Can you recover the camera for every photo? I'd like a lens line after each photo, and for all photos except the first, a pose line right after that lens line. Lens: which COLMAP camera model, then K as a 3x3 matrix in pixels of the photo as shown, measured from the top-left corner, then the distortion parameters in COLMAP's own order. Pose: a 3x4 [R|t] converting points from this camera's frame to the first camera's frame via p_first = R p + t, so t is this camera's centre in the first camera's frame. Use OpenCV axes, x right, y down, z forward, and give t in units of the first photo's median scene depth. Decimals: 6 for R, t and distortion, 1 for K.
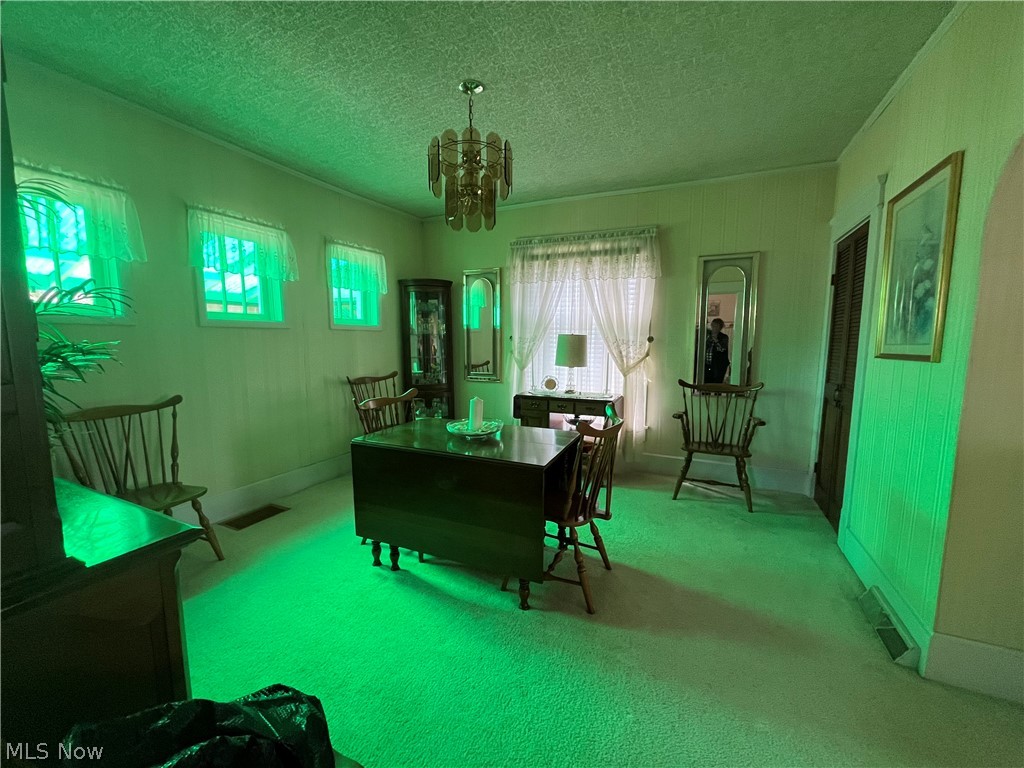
lens RADIAL K [[411.1, 0, 512.0], [0, 411.1, 384.0], [0, 0, 1]] dist [0.001294, -0.000245]
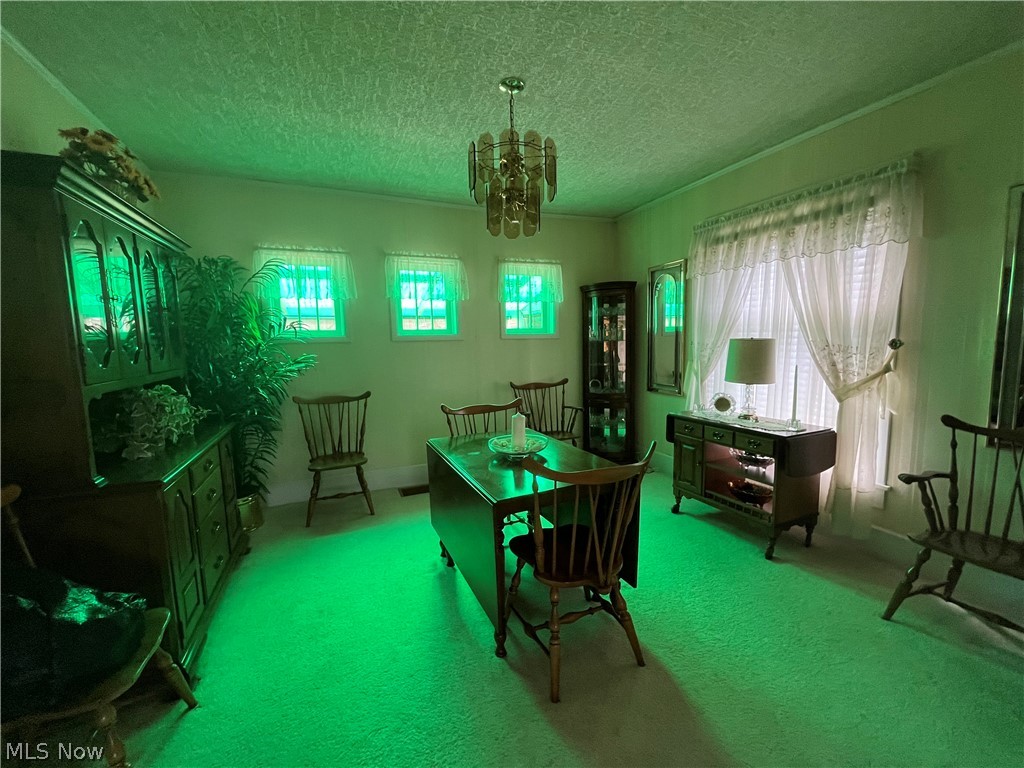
lens RADIAL K [[413.9, 0, 512.0], [0, 413.9, 384.0], [0, 0, 1]] dist [-0.000852, -0.000182]
pose [[0.747707, 0.050285, -0.662122, 0.319183], [-0.052925, 0.998469, 0.016063, -0.029612], [0.661916, 0.023033, 0.749224, 0.171579]]
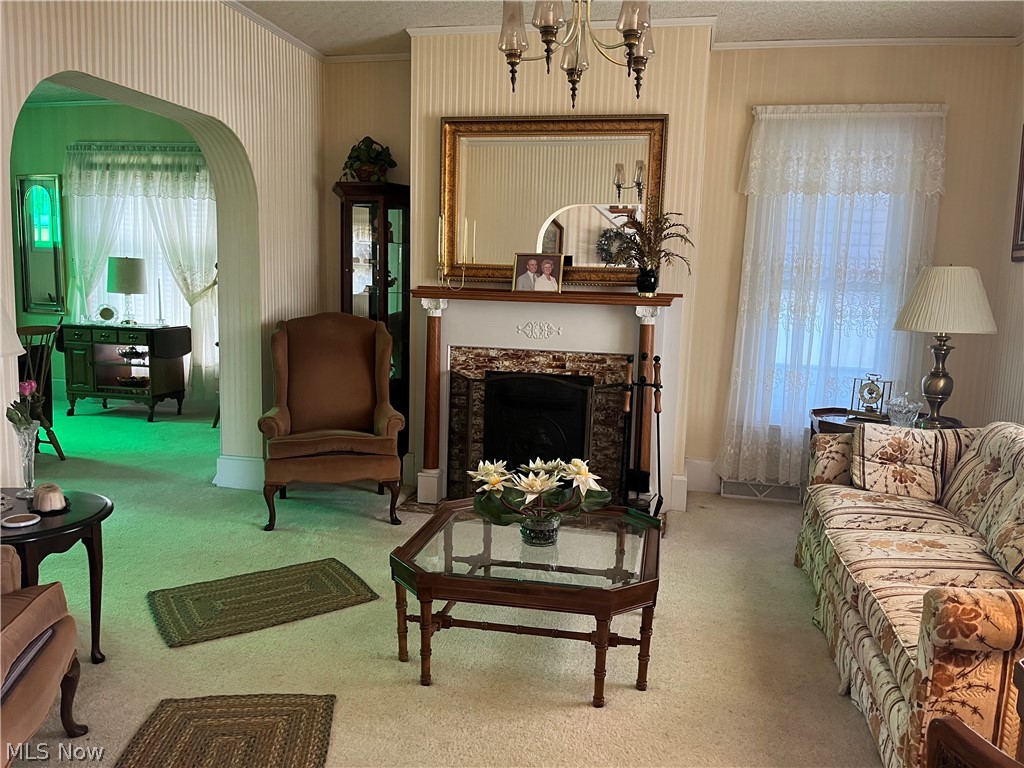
lens RADIAL K [[738.0, 0, 512.0], [0, 738.0, 384.0], [0, 0, 1]] dist [0.066019, -0.092361]
pose [[0.972869, -0.004689, 0.231310, 0.588641], [-0.003548, 0.999375, 0.035183, 0.095326], [-0.231330, -0.035049, 0.972244, -0.791473]]
